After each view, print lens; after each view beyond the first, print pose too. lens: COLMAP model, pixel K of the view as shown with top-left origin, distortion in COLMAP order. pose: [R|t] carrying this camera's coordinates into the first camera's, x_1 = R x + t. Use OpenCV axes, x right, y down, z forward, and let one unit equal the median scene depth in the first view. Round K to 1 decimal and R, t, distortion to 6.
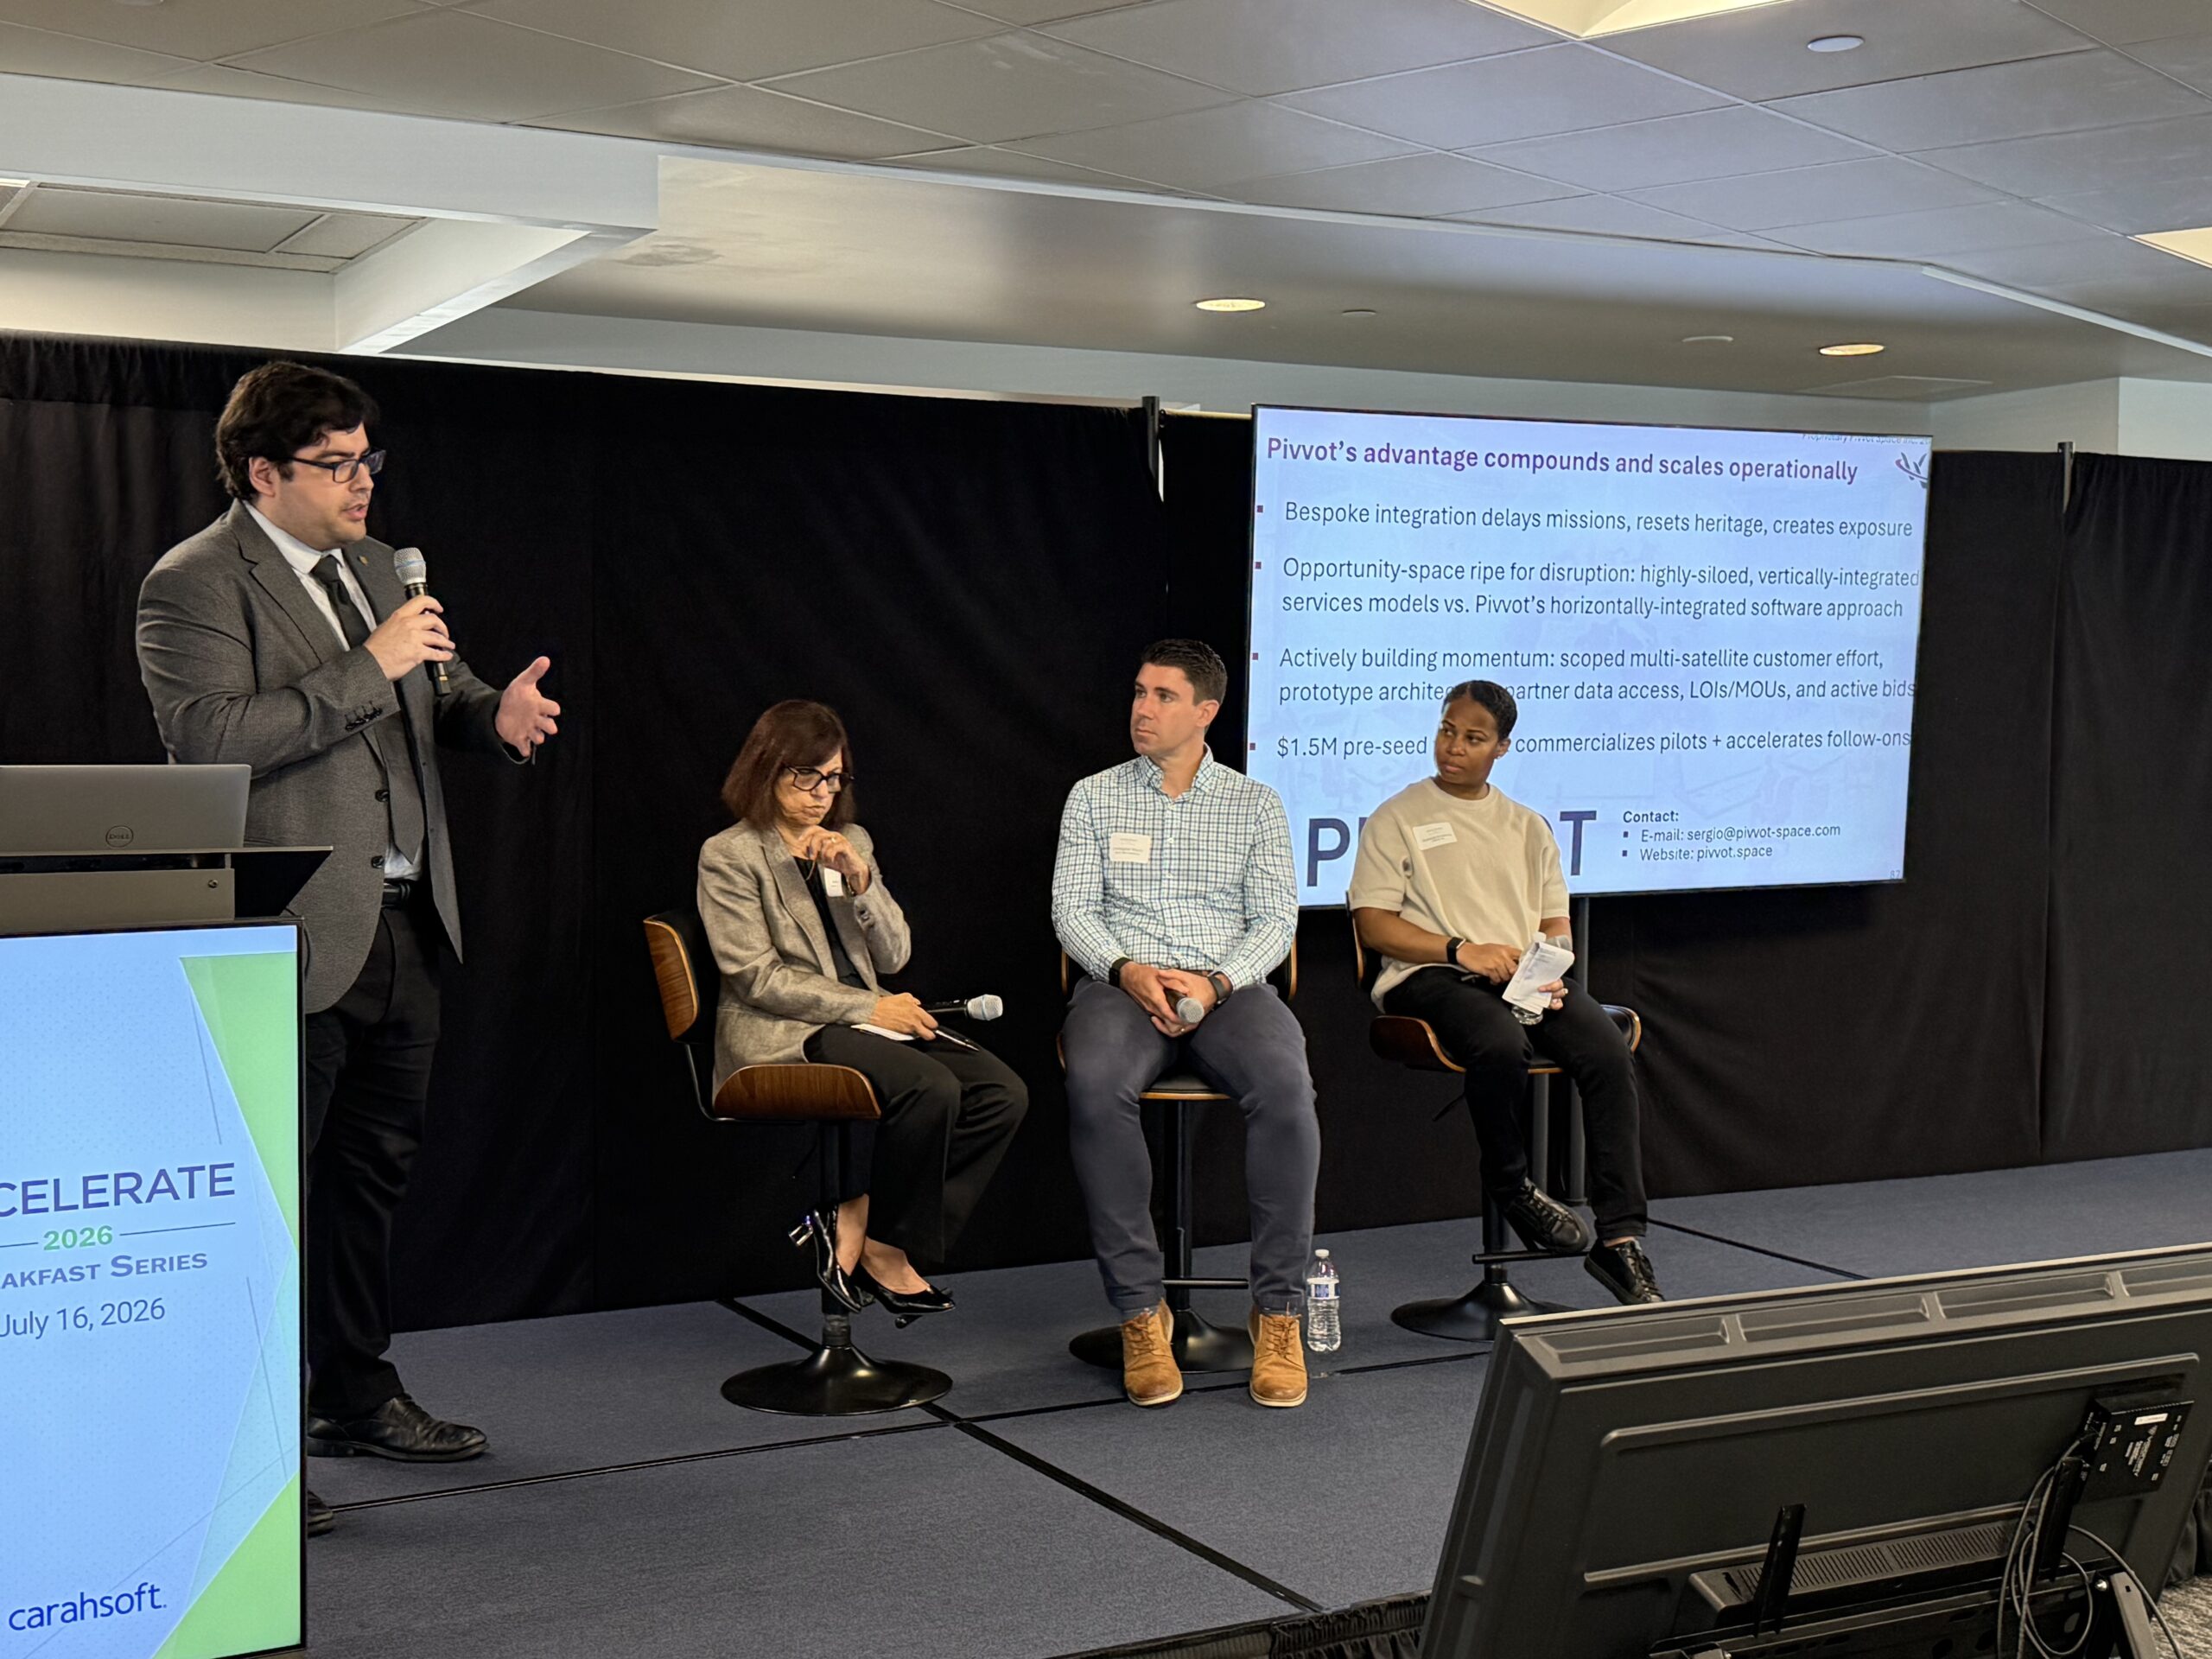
lens RADIAL K [[2805.3, 0, 1105.7], [0, 2805.3, 842.0], [0, 0, 1]] dist [0.084323, 0.000000]
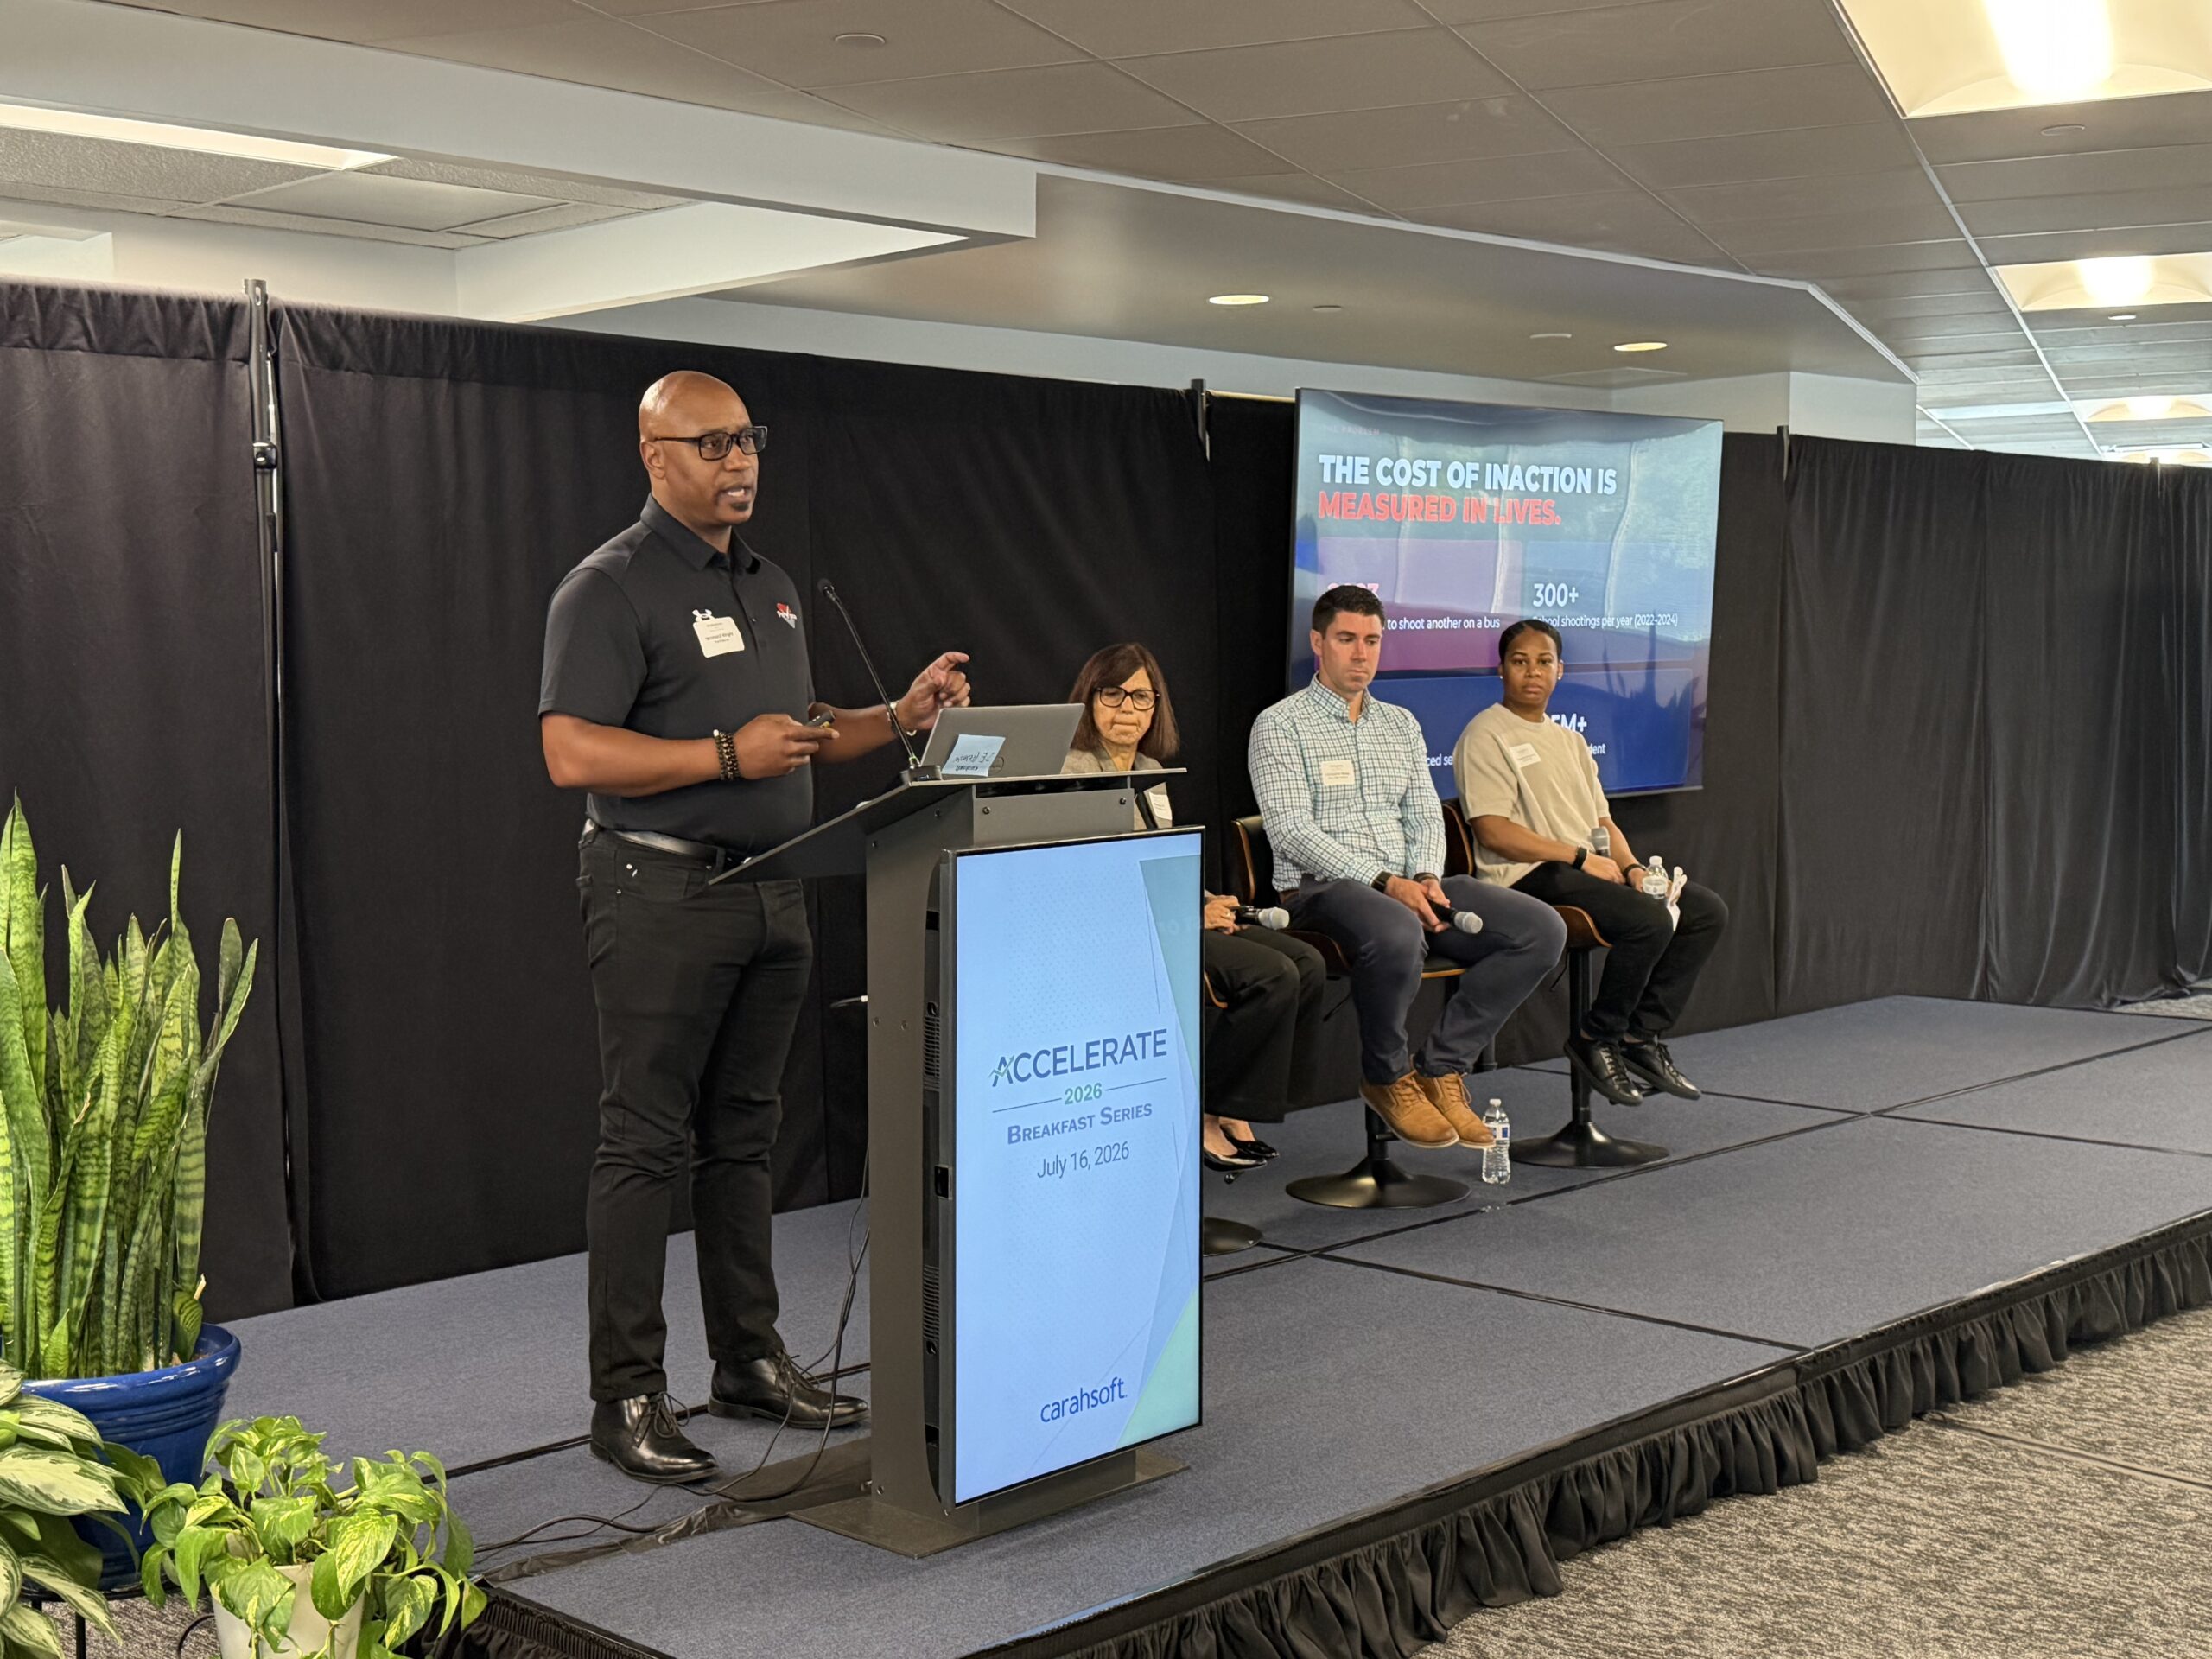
lens RADIAL K [[2750.5, 0, 1091.0], [0, 2750.5, 823.6], [0, 0, 1]] dist [0.091218, 0.000000]
pose [[0.955666, -0.031412, 0.292774, -0.434722], [0.027775, 0.999477, 0.016571, 0.003105], [-0.293141, -0.007704, 0.956038, -0.075817]]
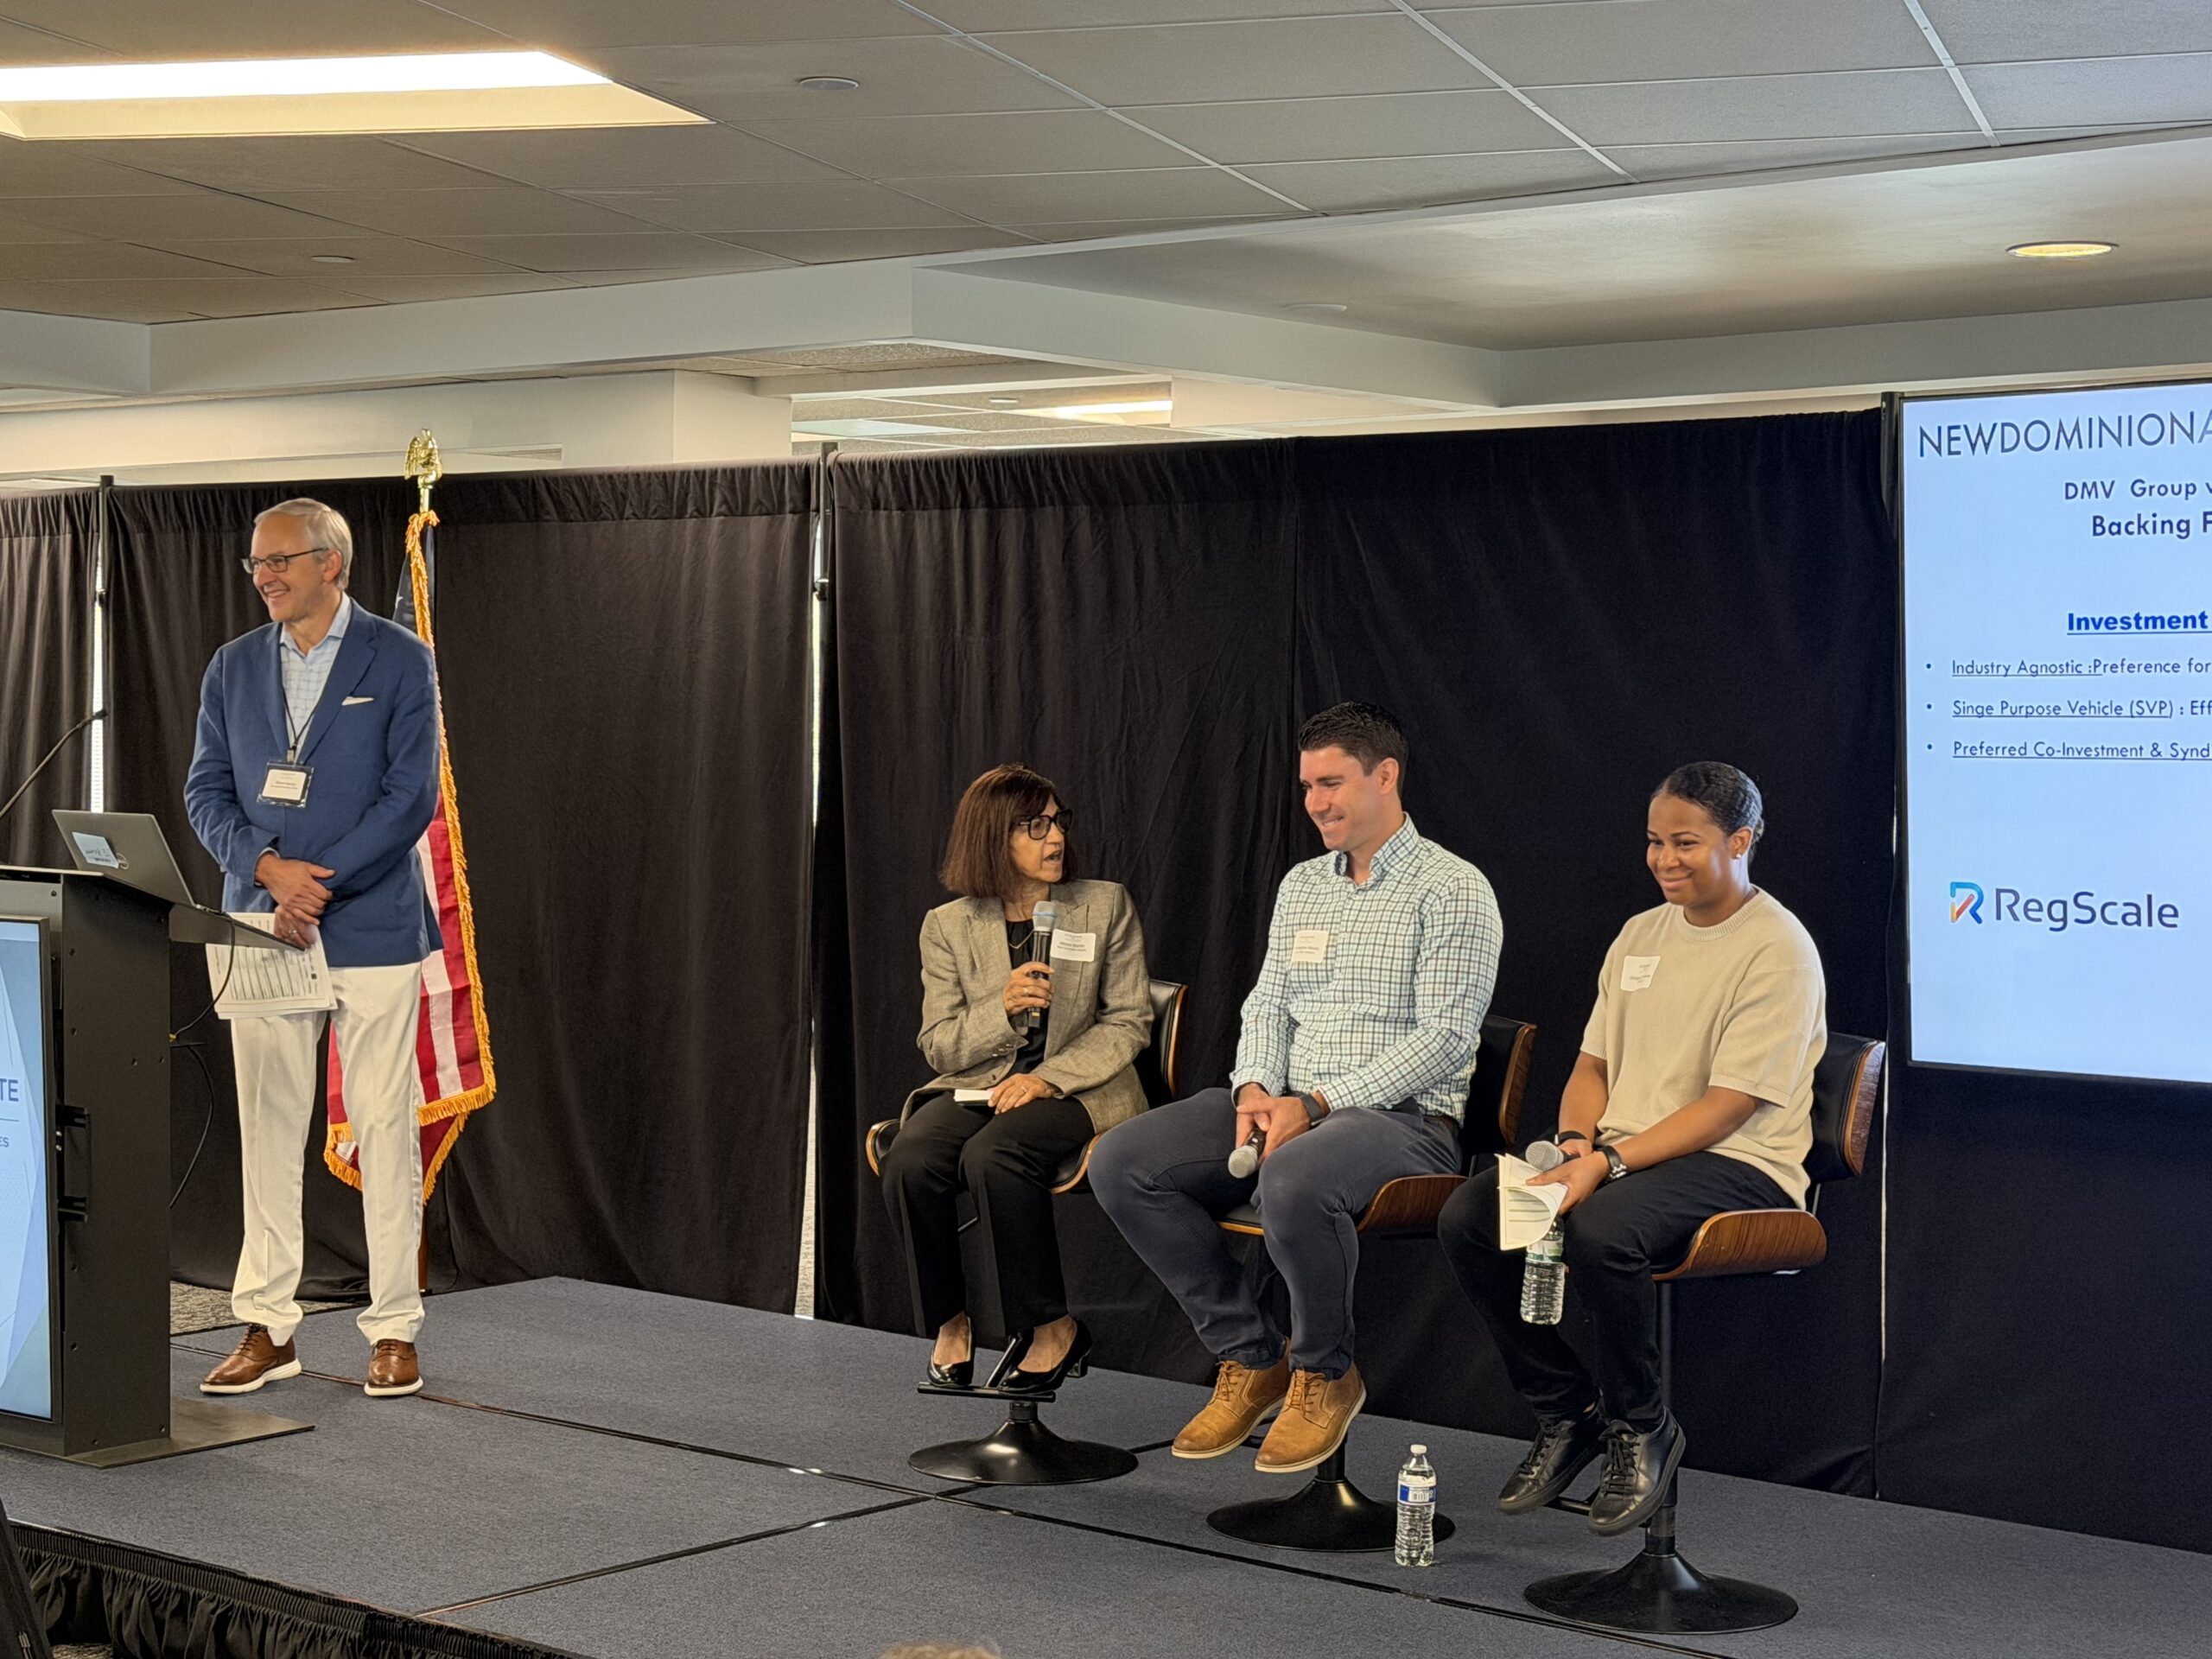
lens RADIAL K [[3793.8, 0, 1115.0], [0, 3793.8, 837.1], [0, 0, 1]] dist [0.109696, 0.000000]
pose [[0.353984, 0.034704, -0.934607, 1.131829], [-0.053797, 0.998412, 0.016697, -0.050371], [0.933703, 0.044369, 0.355289, 0.520984]]
